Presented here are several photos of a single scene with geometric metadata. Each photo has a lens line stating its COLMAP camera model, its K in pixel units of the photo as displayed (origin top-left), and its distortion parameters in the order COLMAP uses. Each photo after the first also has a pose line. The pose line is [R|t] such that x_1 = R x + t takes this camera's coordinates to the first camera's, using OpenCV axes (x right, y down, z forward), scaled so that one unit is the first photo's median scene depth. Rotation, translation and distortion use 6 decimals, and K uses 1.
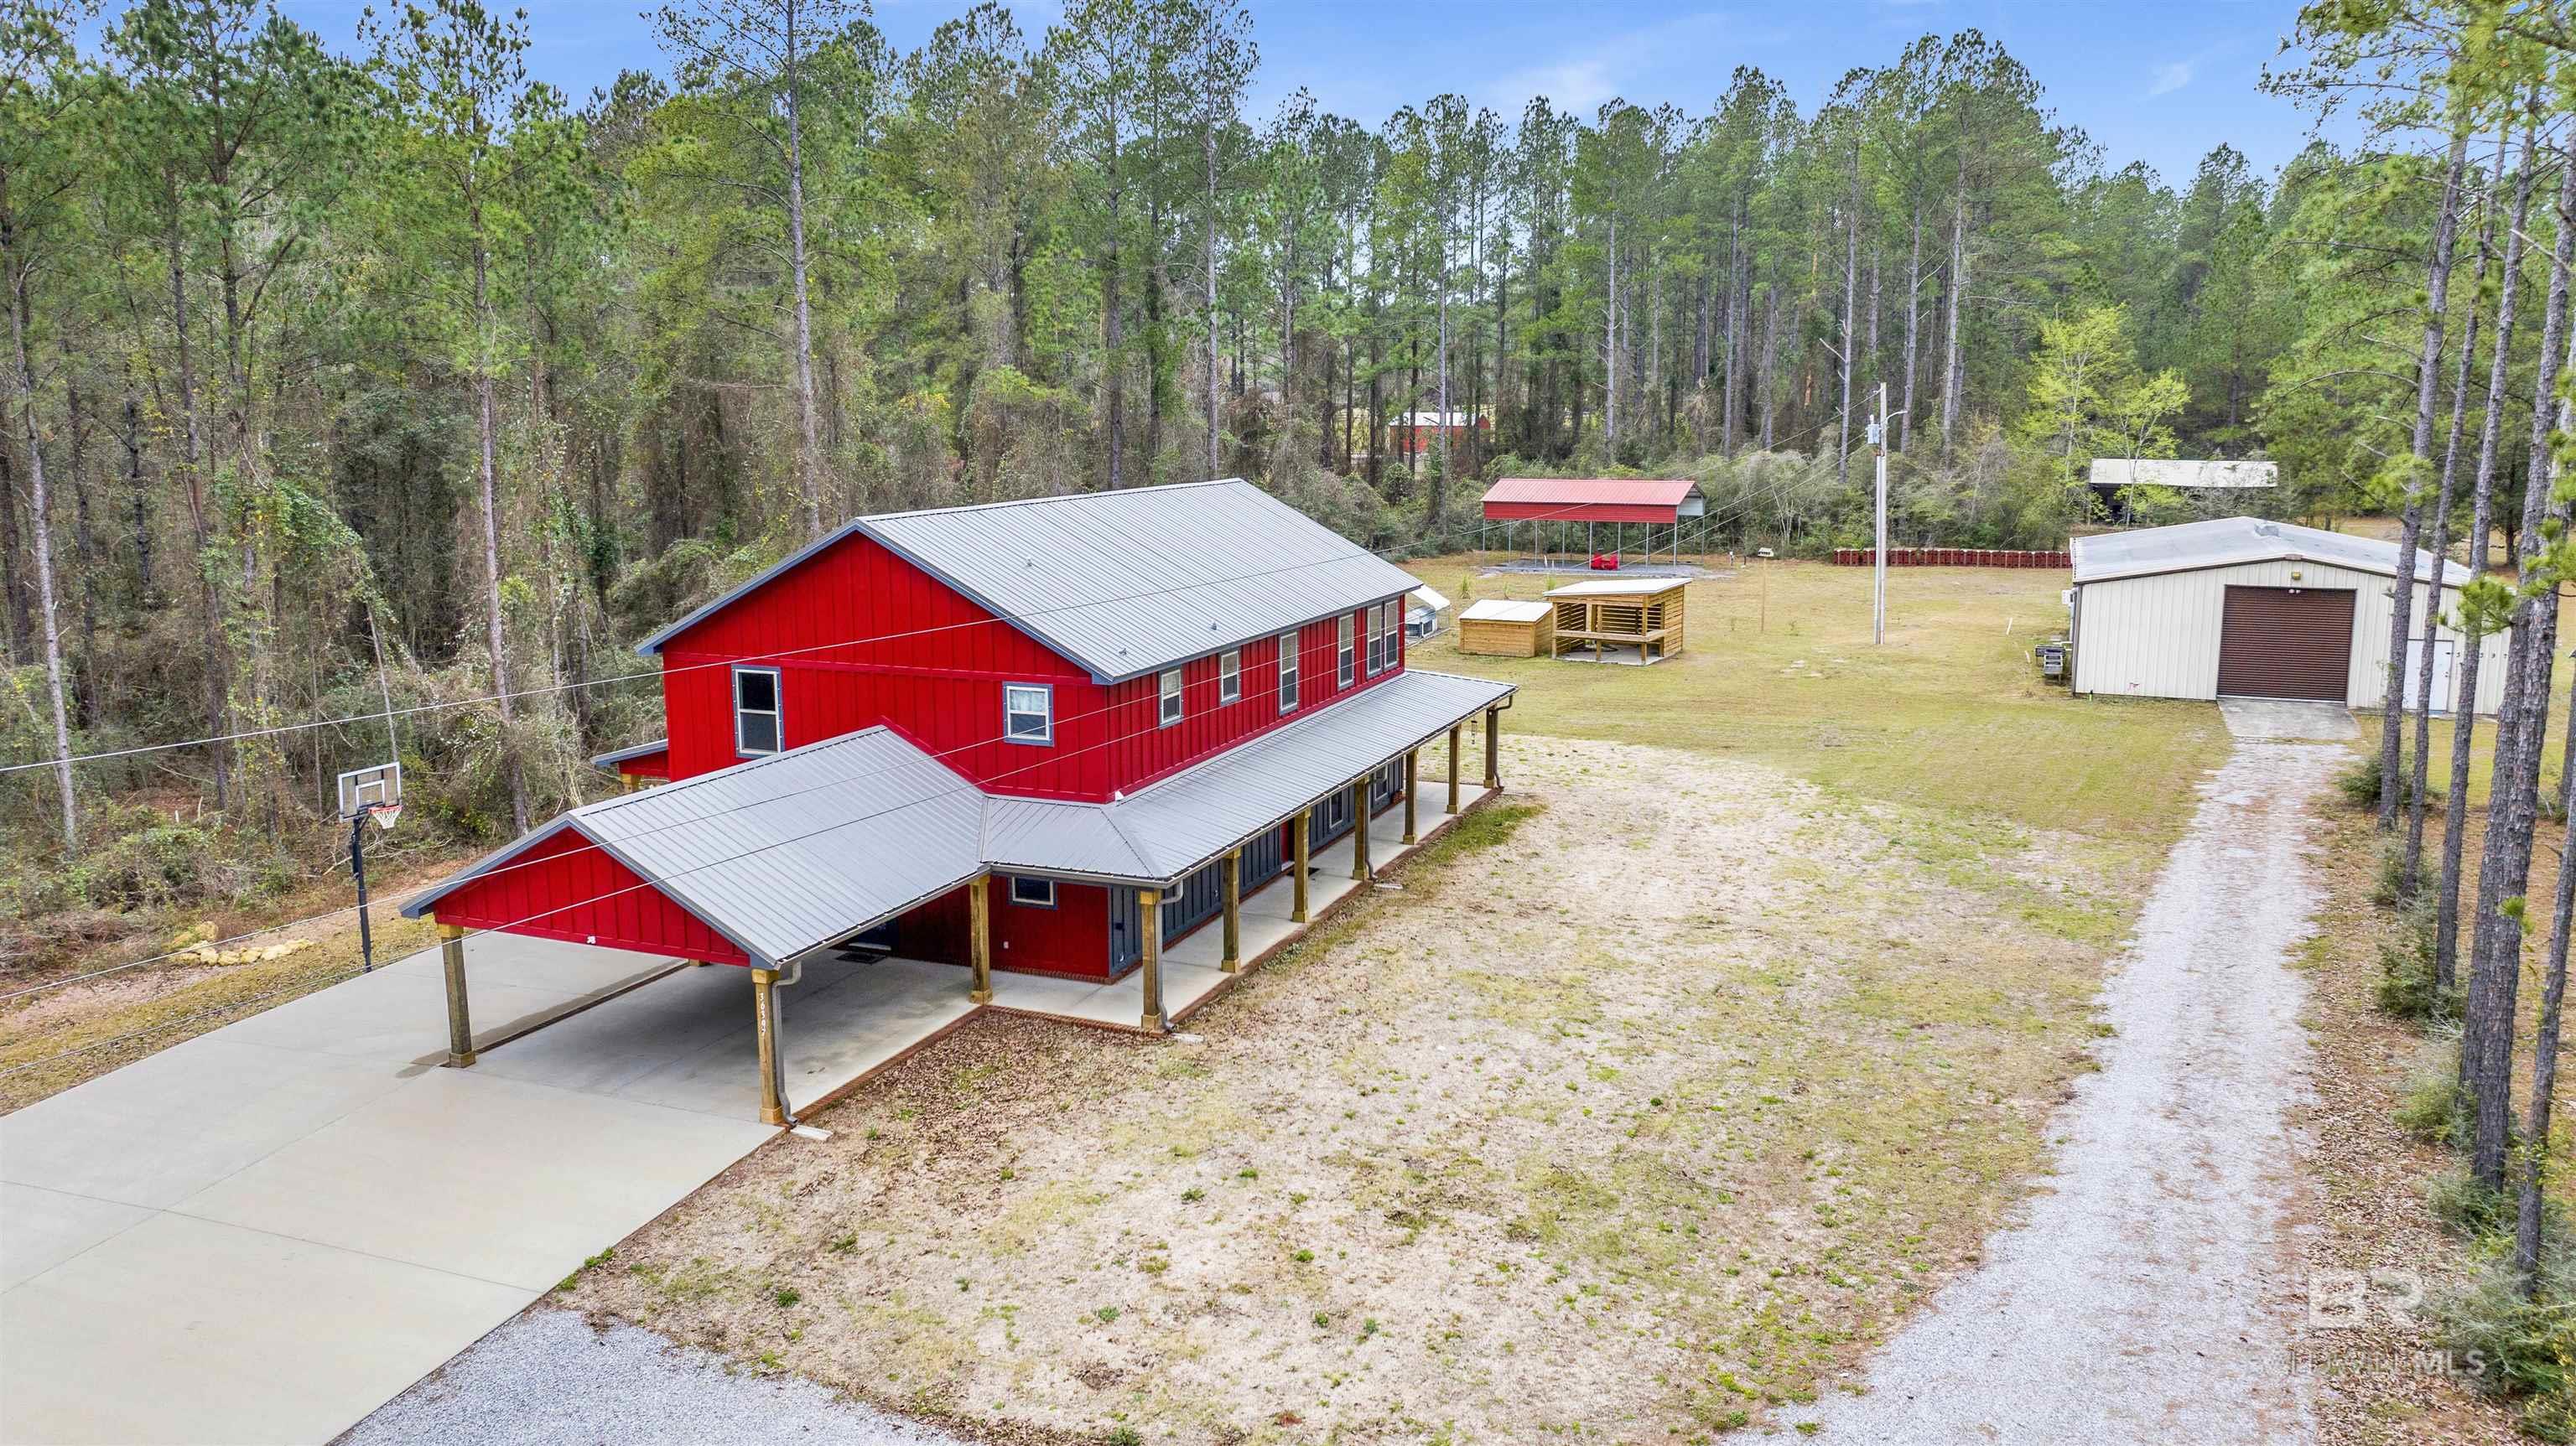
lens RADIAL K [[1834.7, 0, 1288.0], [0, 1834.7, 723.0], [0, 0, 1]] dist [-0.026354, 0.000932]
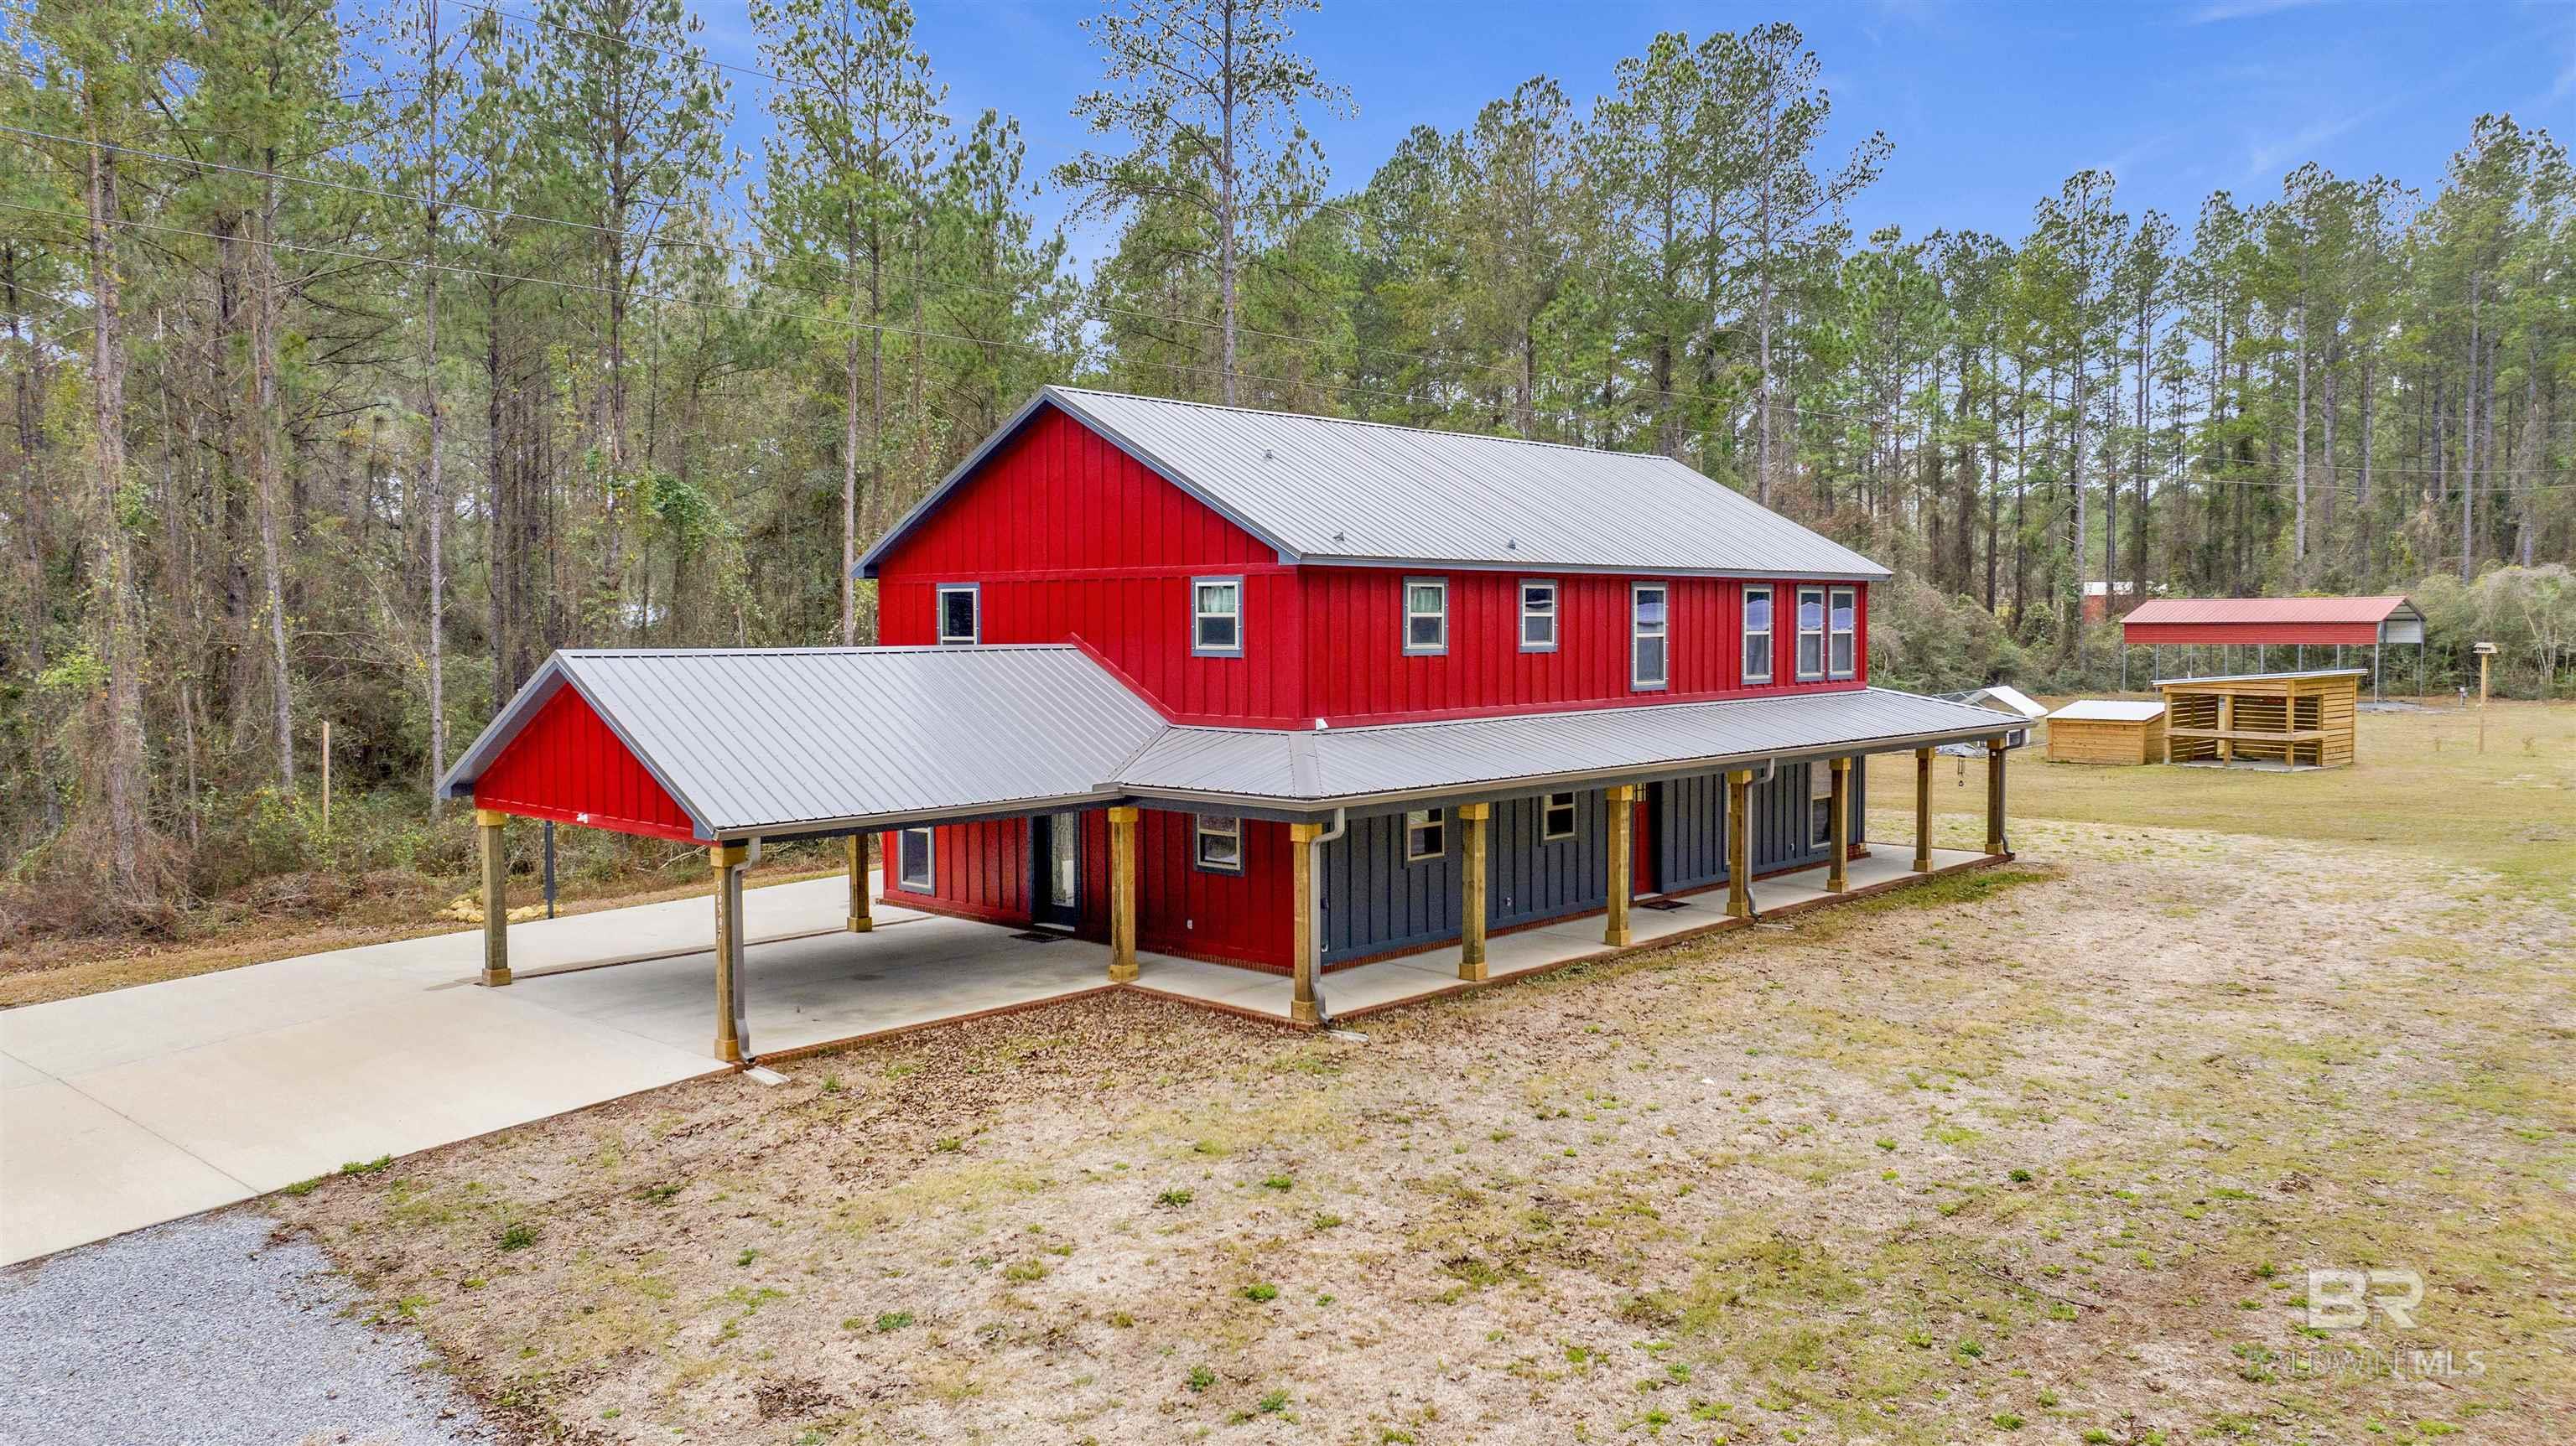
lens RADIAL K [[1834.7, 0, 1288.0], [0, 1834.7, 723.0], [0, 0, 1]] dist [-0.026354, 0.000932]
pose [[0.933103, 0.018454, -0.359135, 0.142938], [-0.060366, 0.992549, -0.105839, 0.103810], [0.354506, 0.120438, 0.927265, 0.259309]]
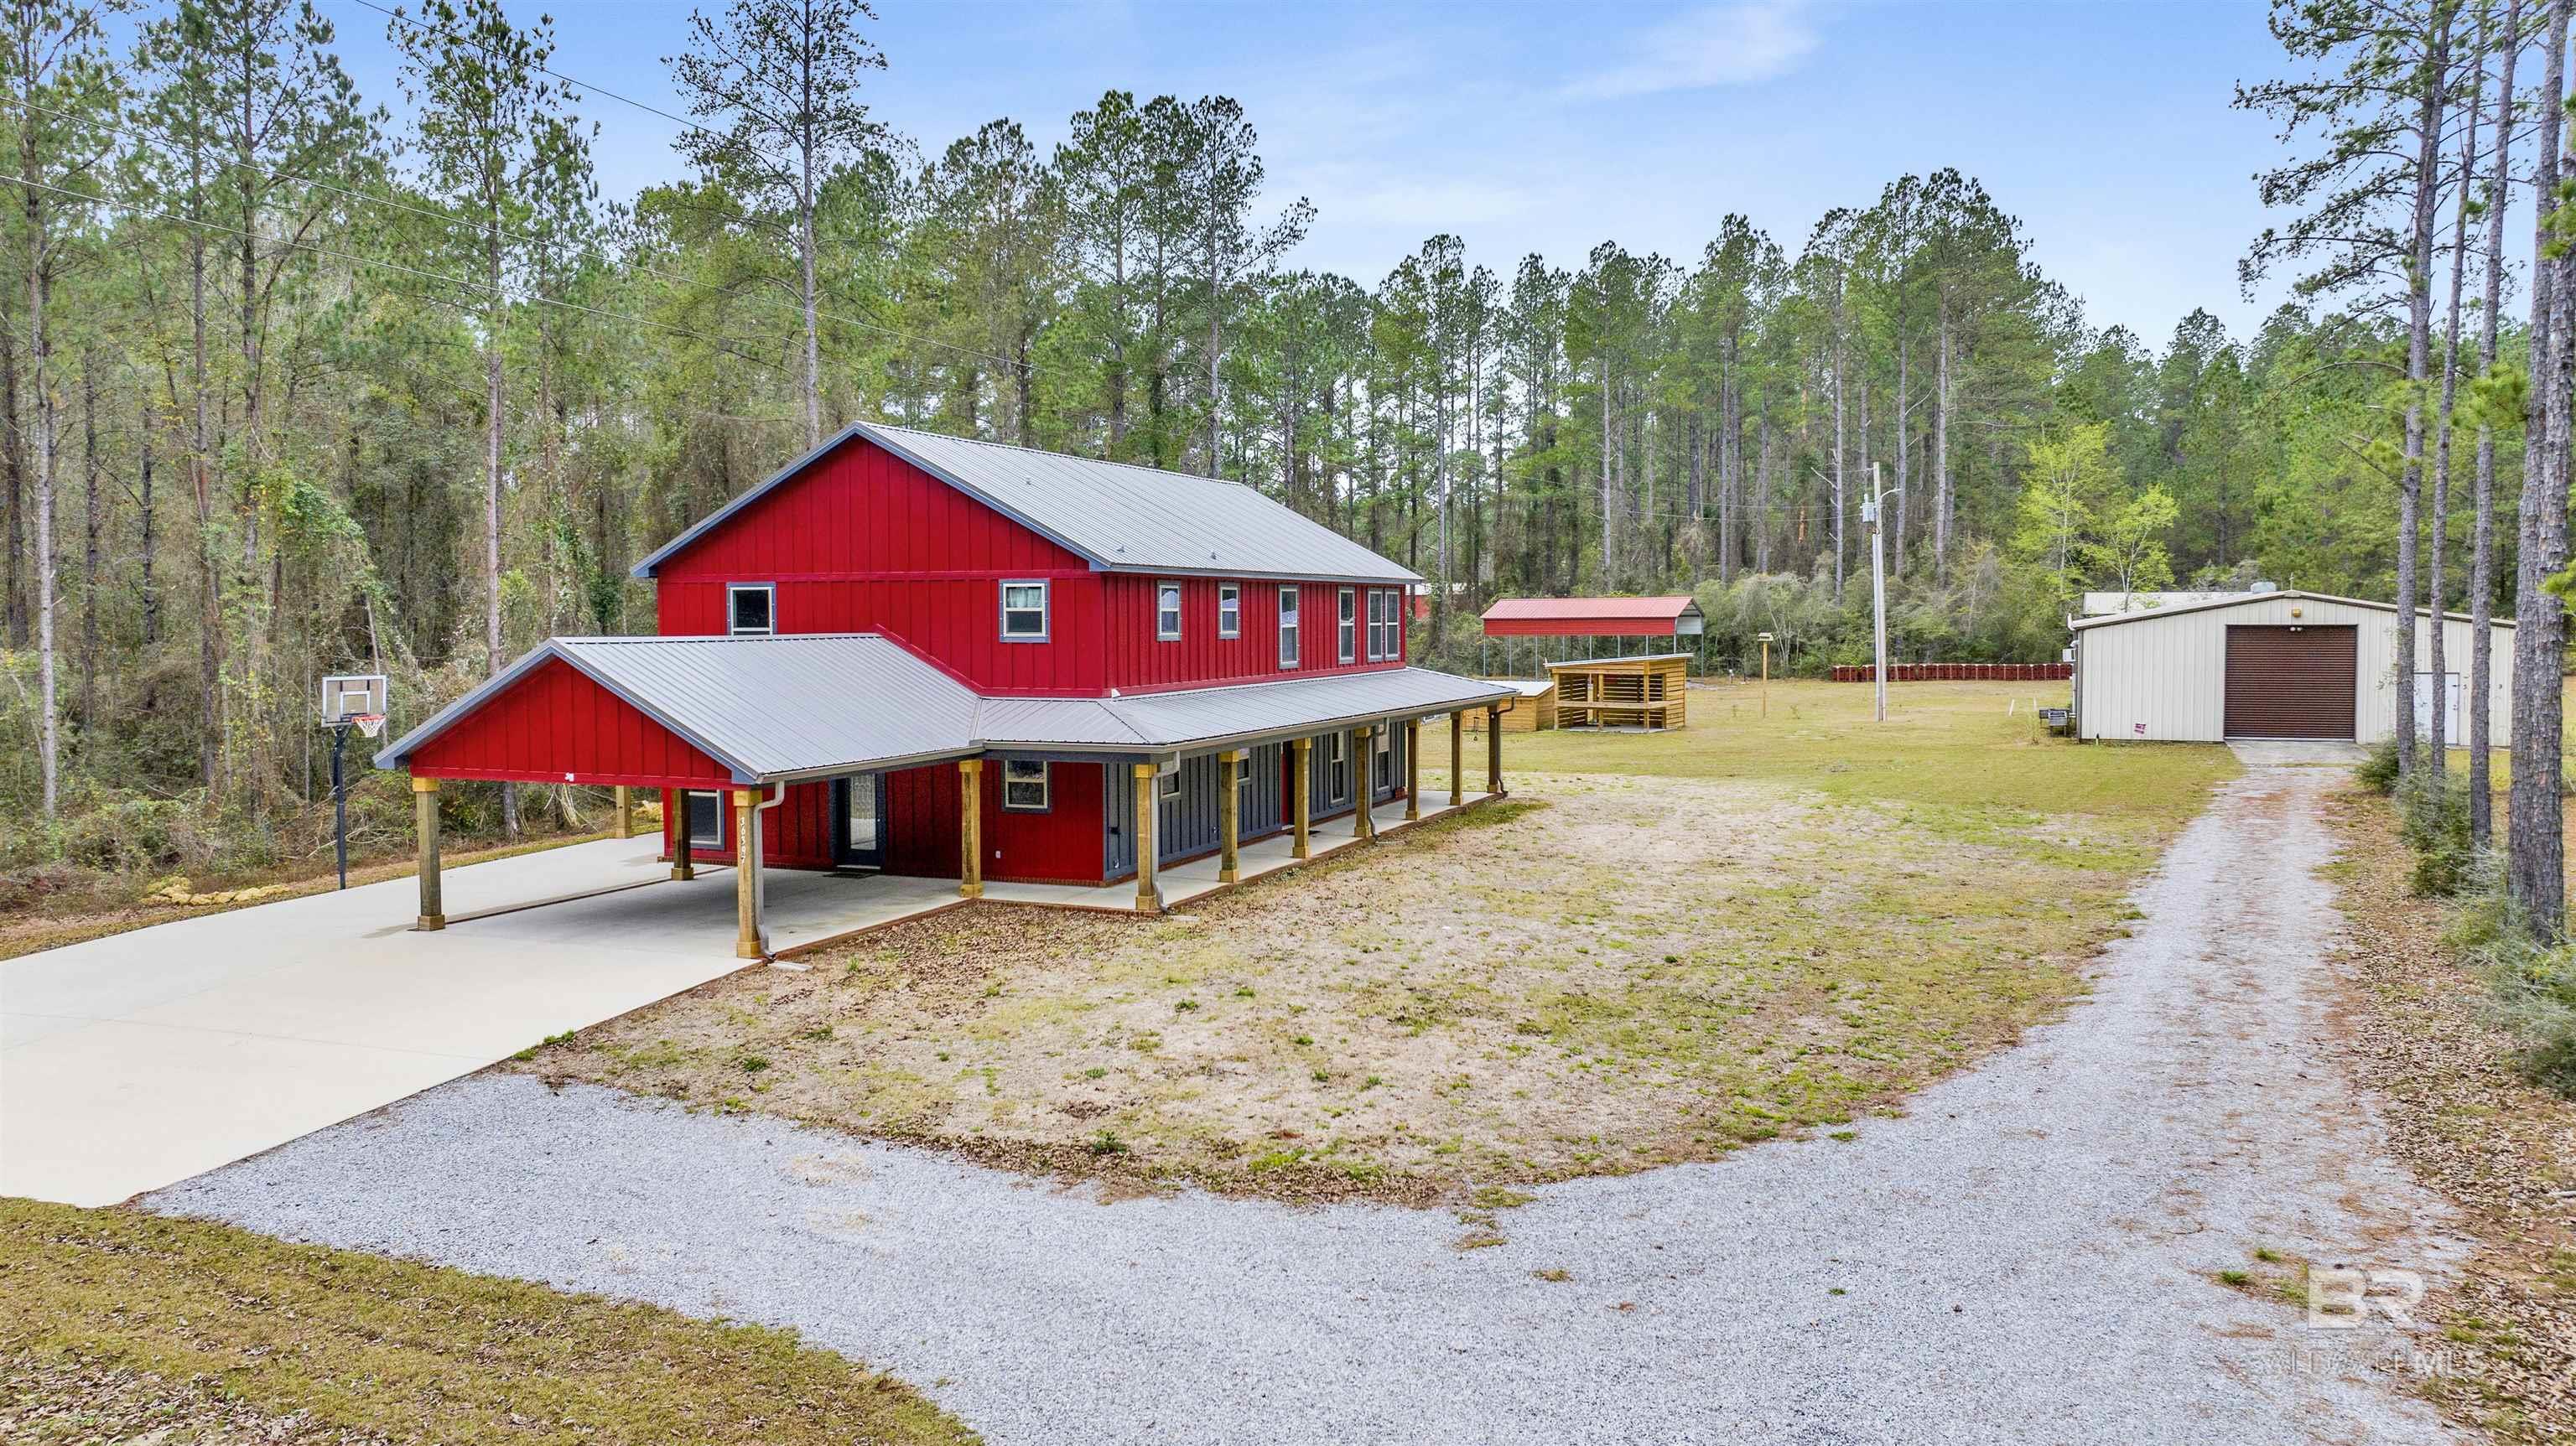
lens RADIAL K [[1824.9, 0, 1288.0], [0, 1824.9, 723.0], [0, 0, 1]] dist [-0.023469, -0.000478]
pose [[0.999998, -0.001111, -0.001499, 0.001518], [0.000931, 0.993342, -0.115199, 0.146267], [0.001617, 0.115197, 0.993341, 0.026731]]
